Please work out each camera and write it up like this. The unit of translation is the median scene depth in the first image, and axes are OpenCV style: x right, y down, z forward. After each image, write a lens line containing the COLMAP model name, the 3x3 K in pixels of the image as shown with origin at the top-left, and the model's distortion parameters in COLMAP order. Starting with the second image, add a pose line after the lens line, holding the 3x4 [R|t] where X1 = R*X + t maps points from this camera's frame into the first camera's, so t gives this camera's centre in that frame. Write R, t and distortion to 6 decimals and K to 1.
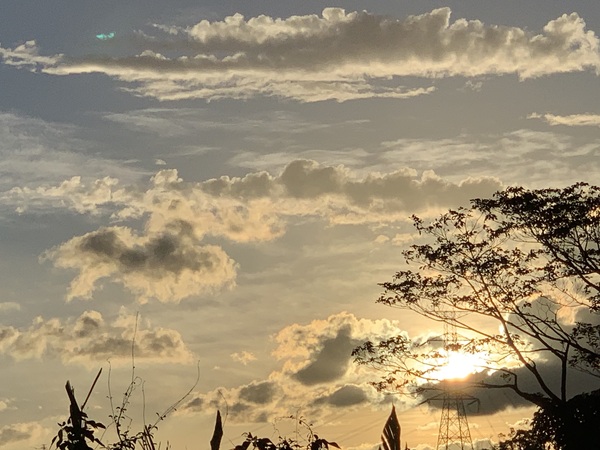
lens RADIAL K [[2929.8, 0, 300.0], [0, 2929.8, 225.0], [0, 0, 1]] dist [-0.087663, 11.927014]
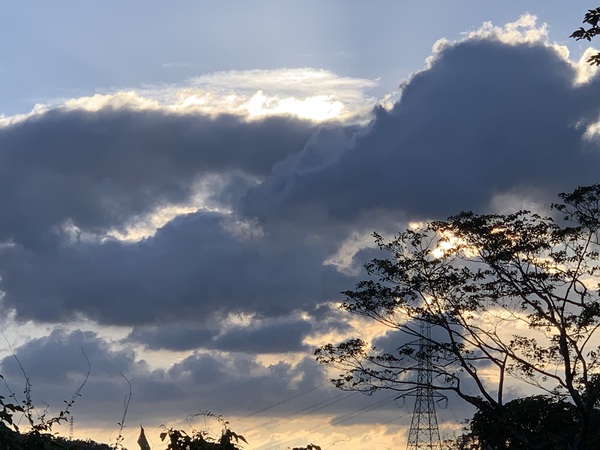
lens RADIAL K [[2095.5, 0, 300.0], [0, 2095.5, 225.0], [0, 0, 1]] dist [-0.215123, 2.806482]
pose [[0.998340, 0.050647, -0.027413, 0.031710], [-0.051145, 0.998533, -0.017775, 0.009338], [0.026473, 0.019147, 0.999466, 0.191996]]
